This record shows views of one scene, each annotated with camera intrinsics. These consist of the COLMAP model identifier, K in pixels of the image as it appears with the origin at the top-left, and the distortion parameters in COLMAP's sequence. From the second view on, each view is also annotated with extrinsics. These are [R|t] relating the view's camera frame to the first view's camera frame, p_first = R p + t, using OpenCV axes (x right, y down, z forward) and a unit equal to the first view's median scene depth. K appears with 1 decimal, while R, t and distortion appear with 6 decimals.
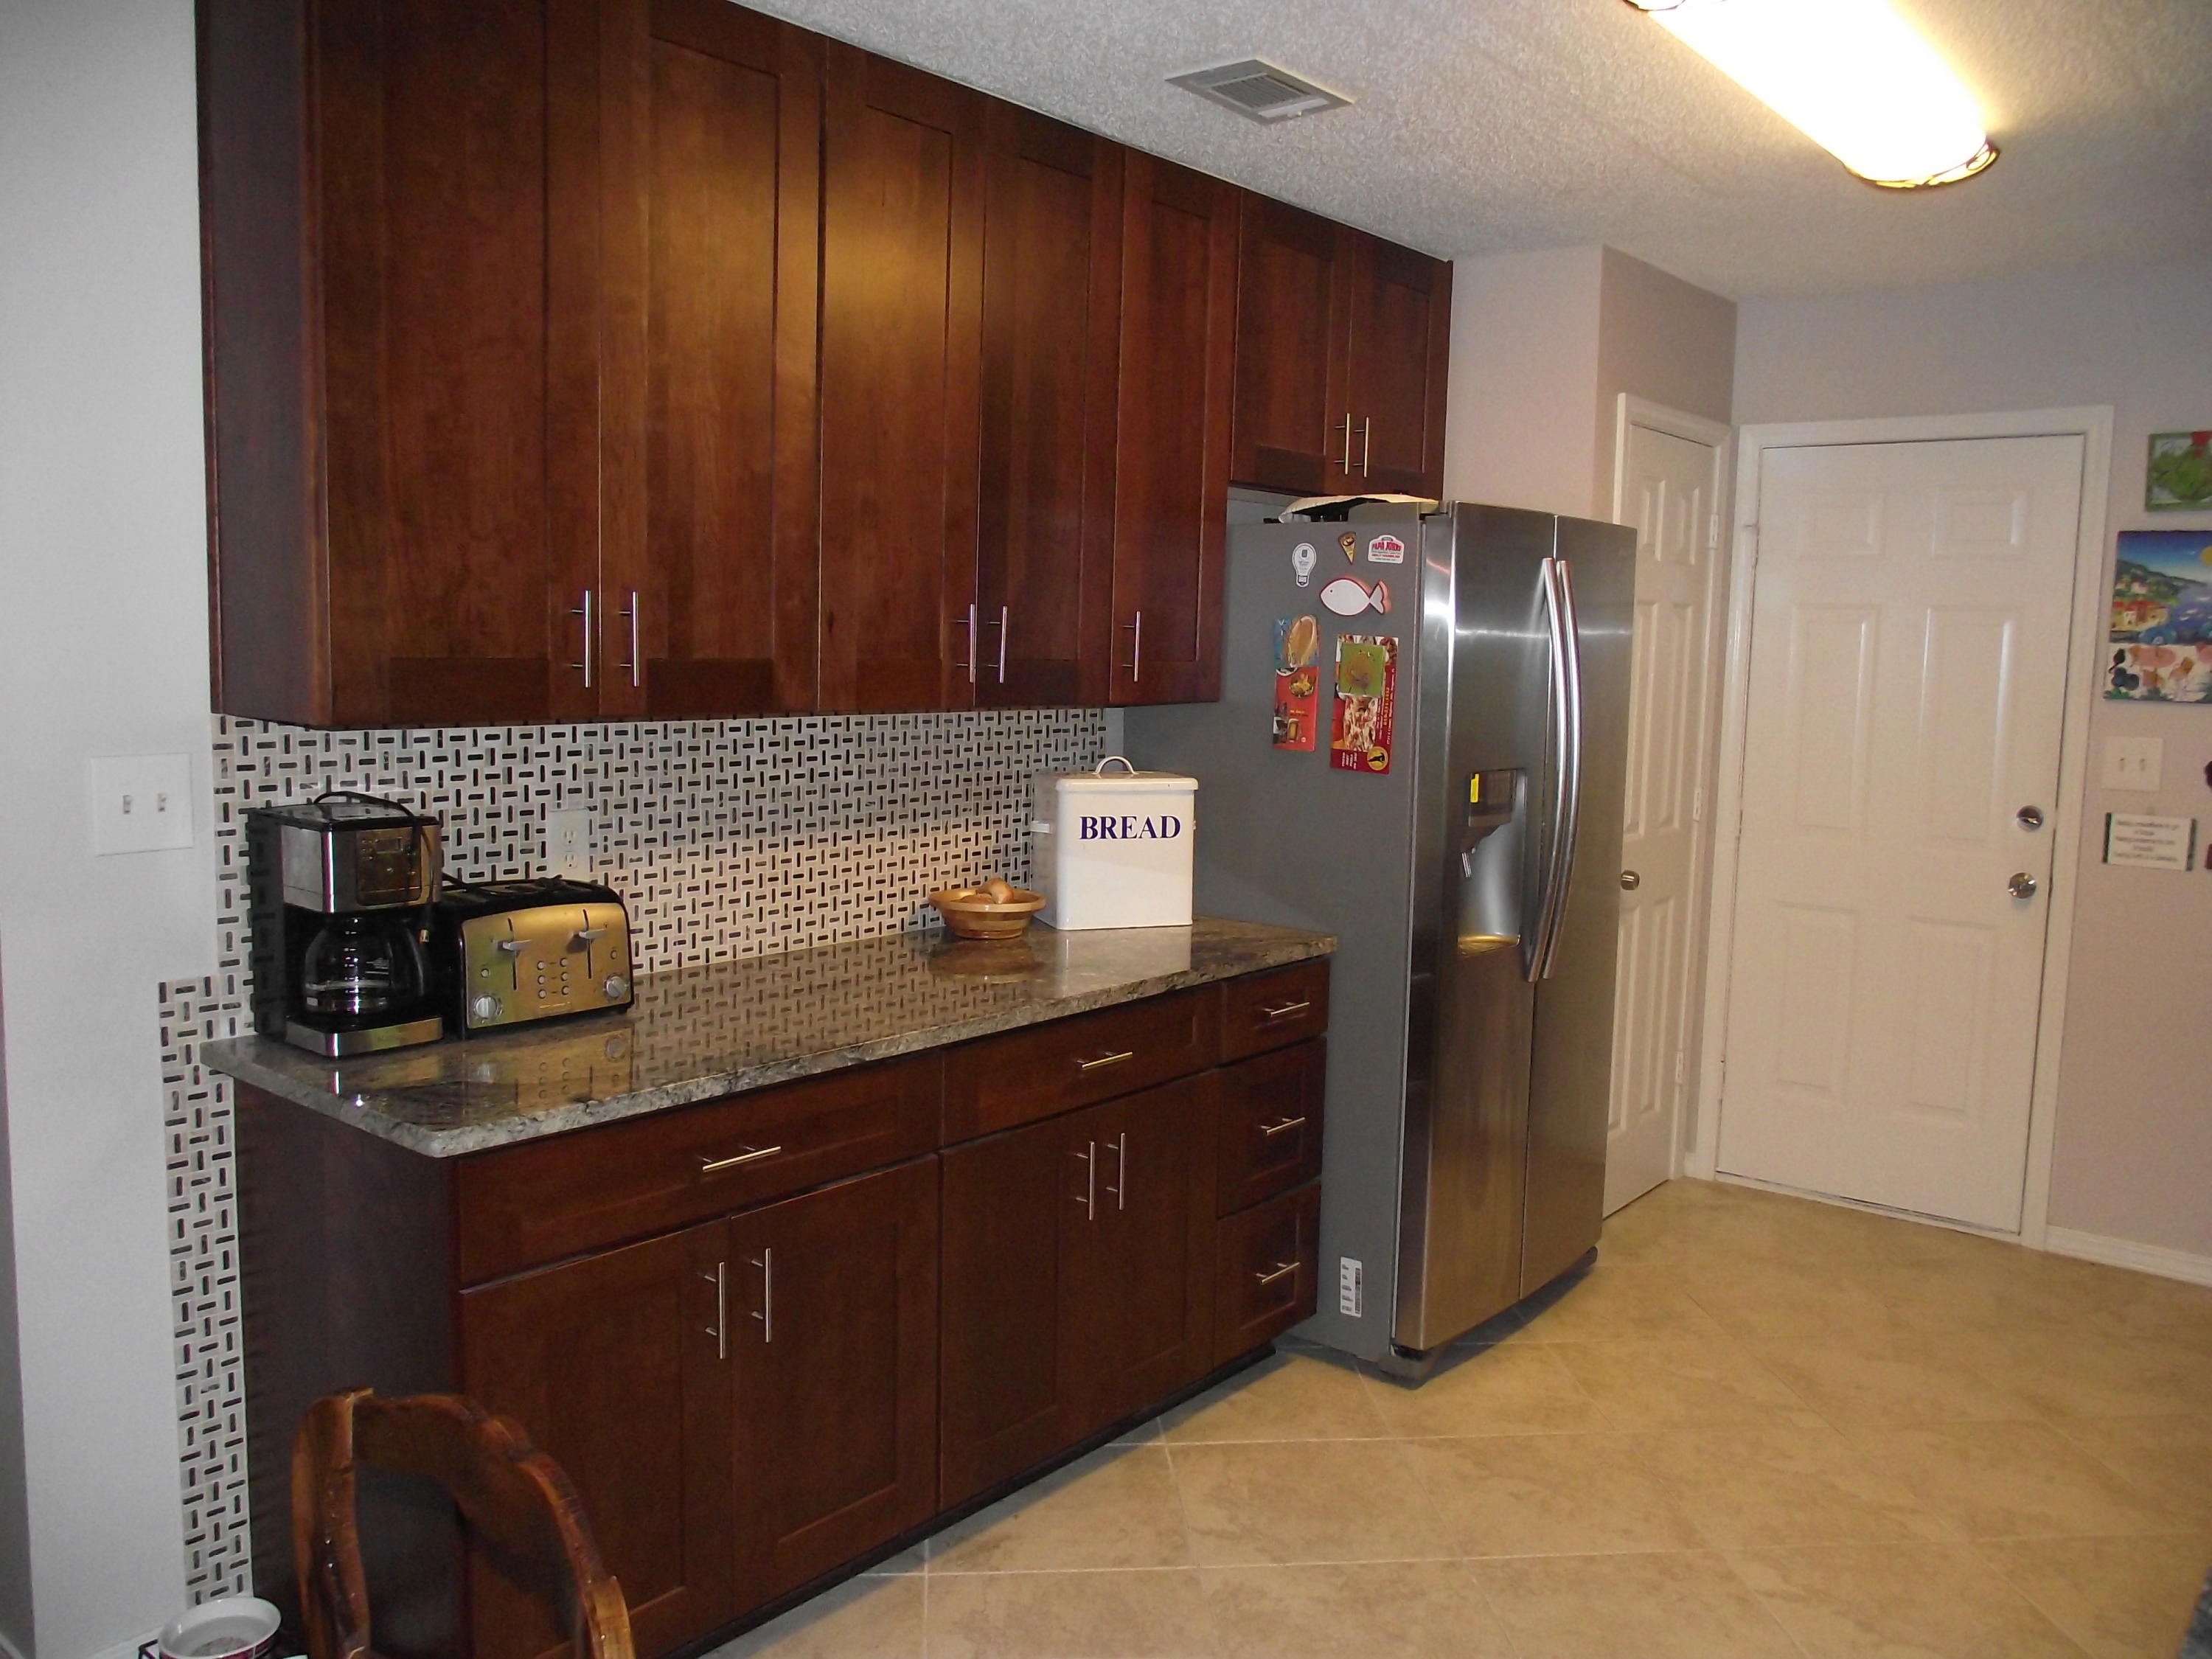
lens RADIAL K [[1797.1, 0, 1107.0], [0, 1797.1, 825.0], [0, 0, 1]] dist [-0.009324, 0.000987]
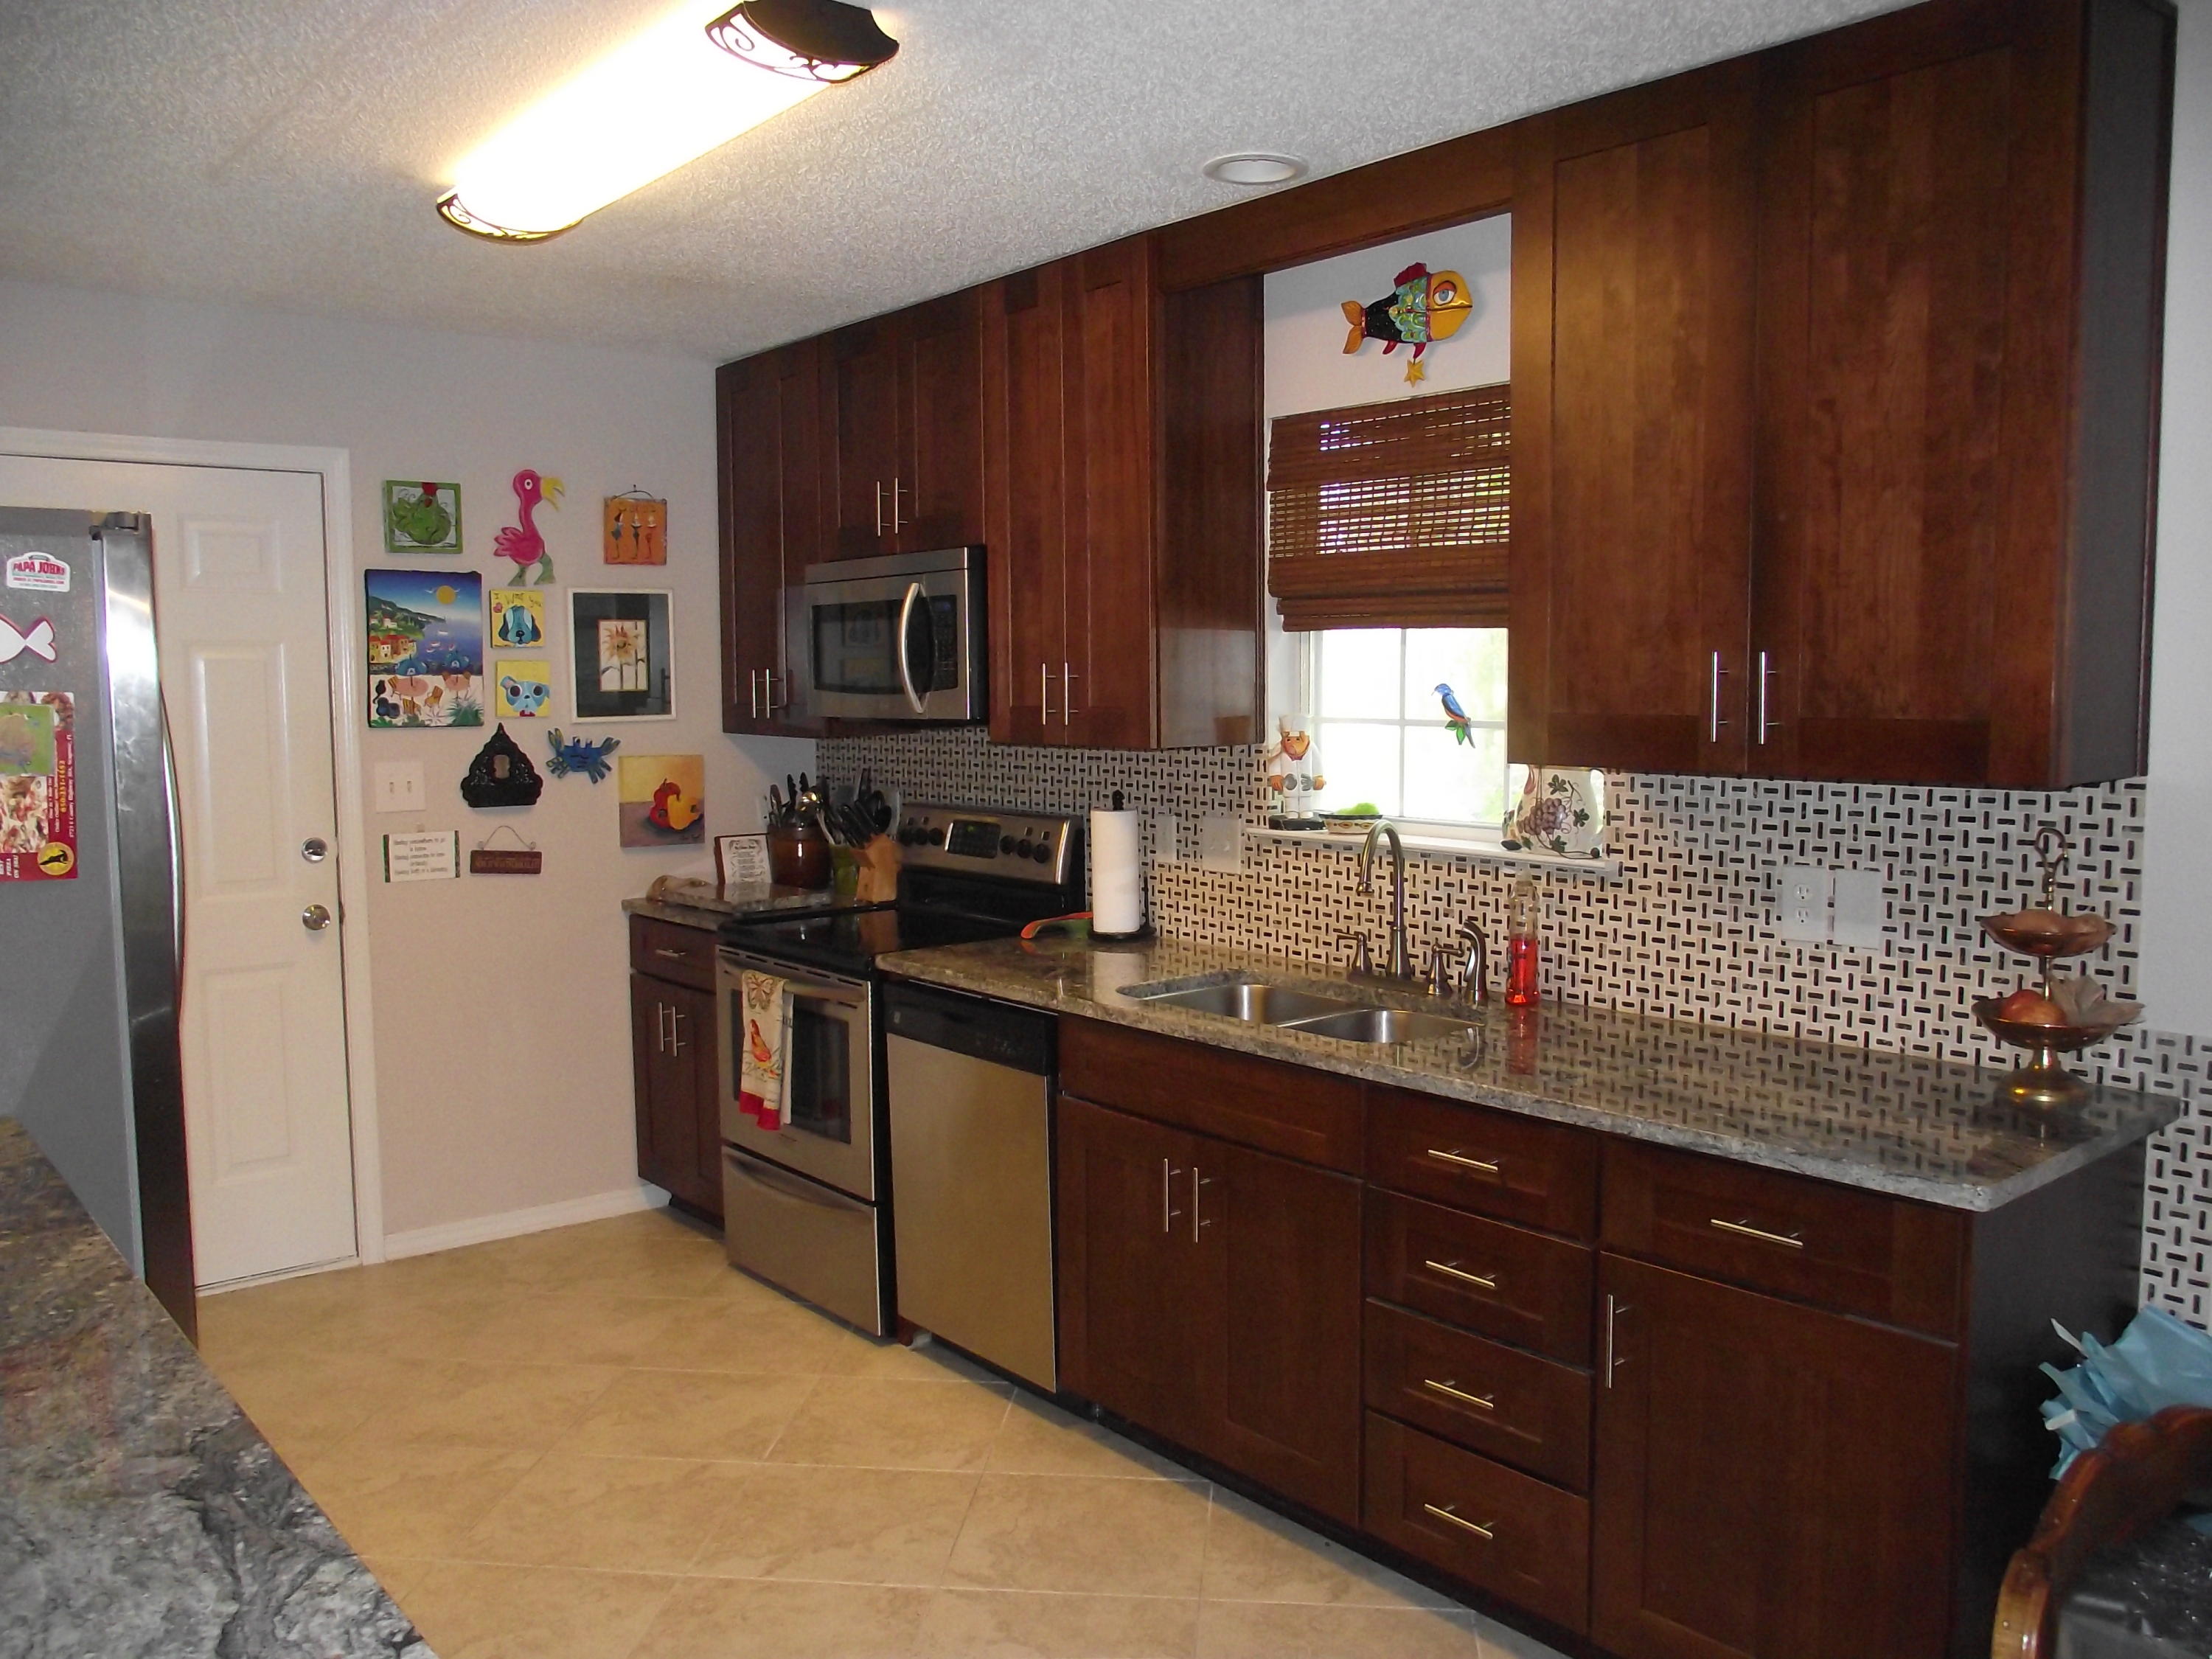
lens RADIAL K [[1797.1, 0, 1107.5], [0, 1797.1, 834.3], [0, 0, 1]] dist [-0.009324, 0.000987]
pose [[0.216401, -0.112299, 0.969825, -0.389432], [0.122085, 0.988678, 0.087241, -0.049209], [-0.968641, 0.099522, 0.227661, 0.355984]]
